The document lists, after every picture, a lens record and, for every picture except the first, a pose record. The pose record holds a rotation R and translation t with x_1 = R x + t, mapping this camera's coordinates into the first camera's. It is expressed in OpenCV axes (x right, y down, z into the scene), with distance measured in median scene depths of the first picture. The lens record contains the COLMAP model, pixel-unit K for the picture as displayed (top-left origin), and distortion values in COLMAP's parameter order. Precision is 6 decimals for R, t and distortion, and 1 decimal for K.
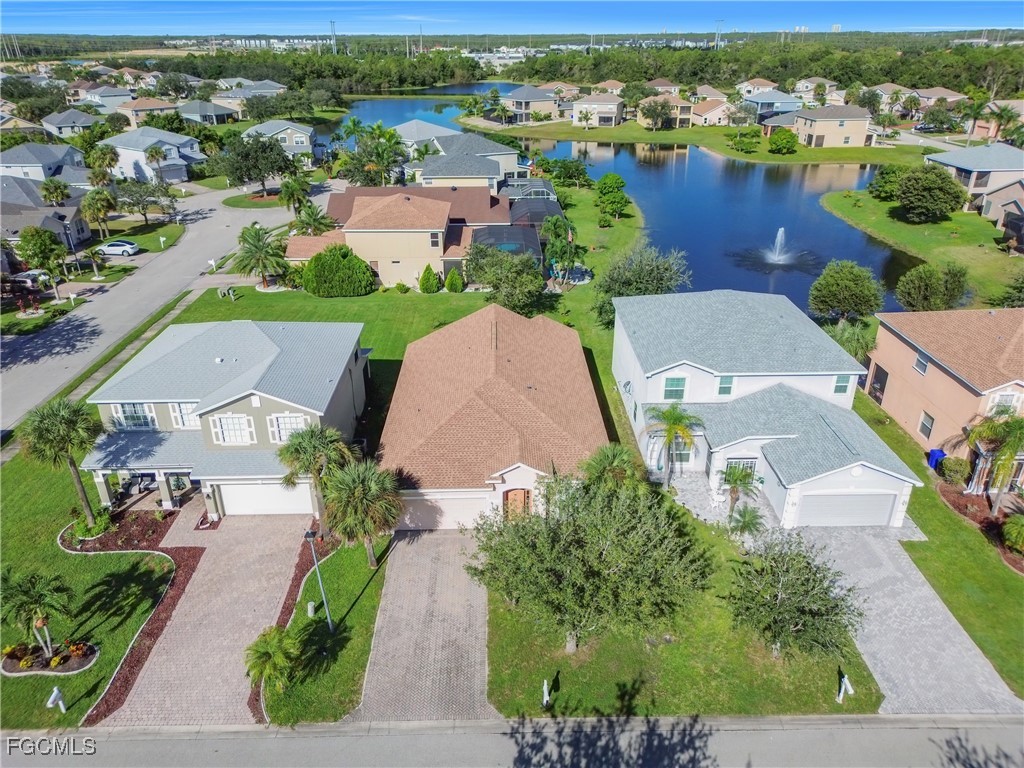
lens RADIAL K [[717.6, 0, 510.4], [0, 717.6, 386.1], [0, 0, 1]] dist [0.052882, -0.053079]
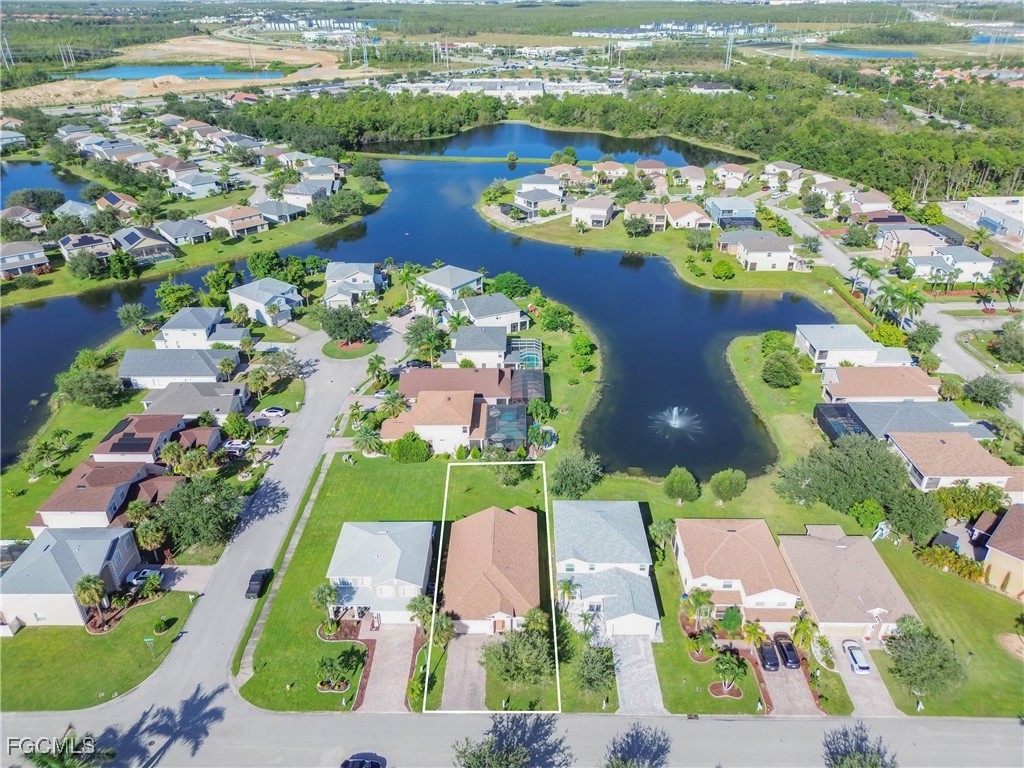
lens RADIAL K [[717.6, 0, 510.4], [0, 717.6, 386.1], [0, 0, 1]] dist [0.052882, -0.053079]
pose [[0.999502, 0.011810, -0.029269, 0.056320], [-0.010354, 0.998725, 0.049409, -0.396503], [0.029816, -0.049081, 0.998350, -0.735541]]
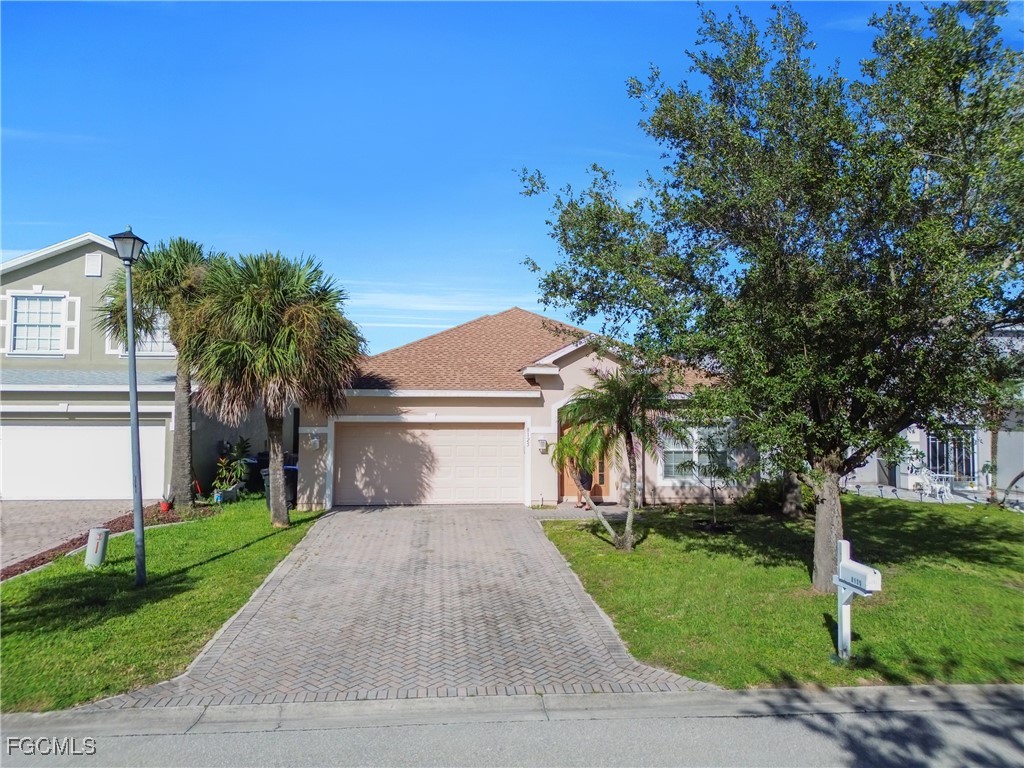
lens RADIAL K [[717.6, 0, 510.4], [0, 717.6, 386.1], [0, 0, 1]] dist [0.052882, -0.053079]
pose [[0.996874, 0.010407, 0.078316, -0.041478], [0.027637, 0.882724, -0.469079, 0.184067], [-0.074013, 0.469777, 0.879677, 0.272164]]
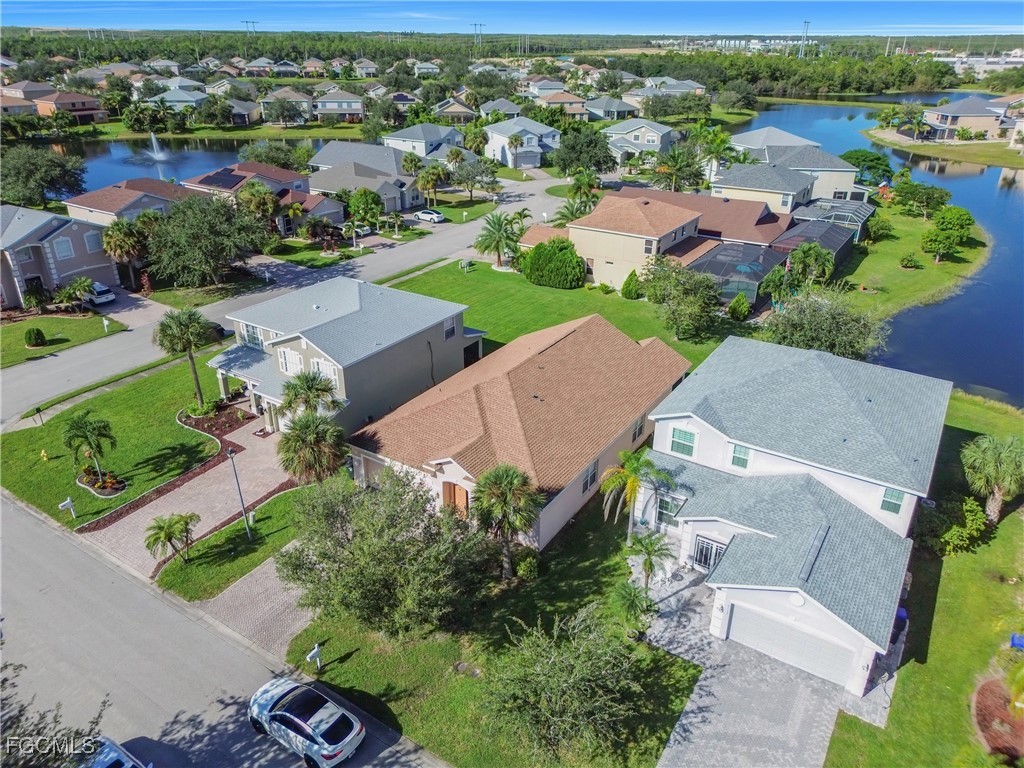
lens RADIAL K [[717.6, 0, 510.4], [0, 717.6, 386.1], [0, 0, 1]] dist [0.052882, -0.053079]
pose [[0.829637, 0.253040, -0.497667, 0.272494], [-0.253173, 0.964986, 0.068598, -0.040248], [0.497600, 0.069085, 0.864651, 0.072699]]
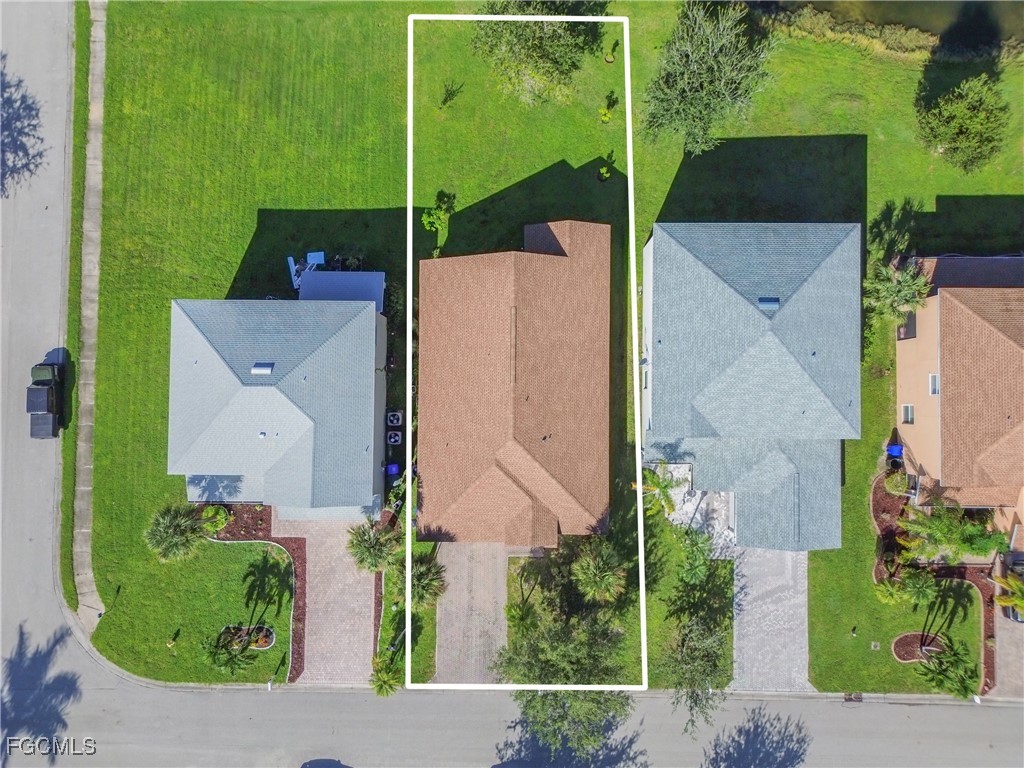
lens RADIAL K [[717.6, 0, 510.4], [0, 717.6, 386.1], [0, 0, 1]] dist [0.052882, -0.053079]
pose [[0.999467, 0.028067, -0.016660, -0.005627], [0.001634, 0.466764, 0.884381, -0.570598], [0.032598, -0.883937, 0.466469, 0.311335]]
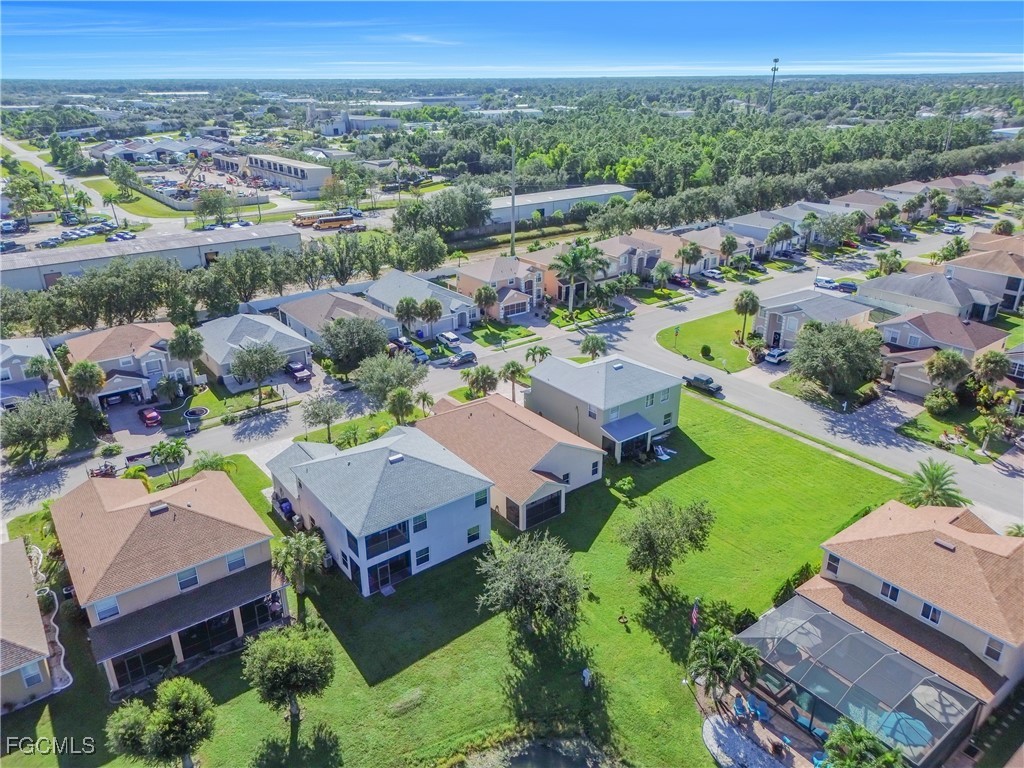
lens RADIAL K [[717.6, 0, 510.4], [0, 717.6, 386.1], [0, 0, 1]] dist [0.052882, -0.053079]
pose [[-0.809483, 0.235836, -0.537698, 0.505309], [-0.251308, 0.688494, 0.680309, -0.732566], [0.530643, 0.685826, -0.498057, 1.071498]]
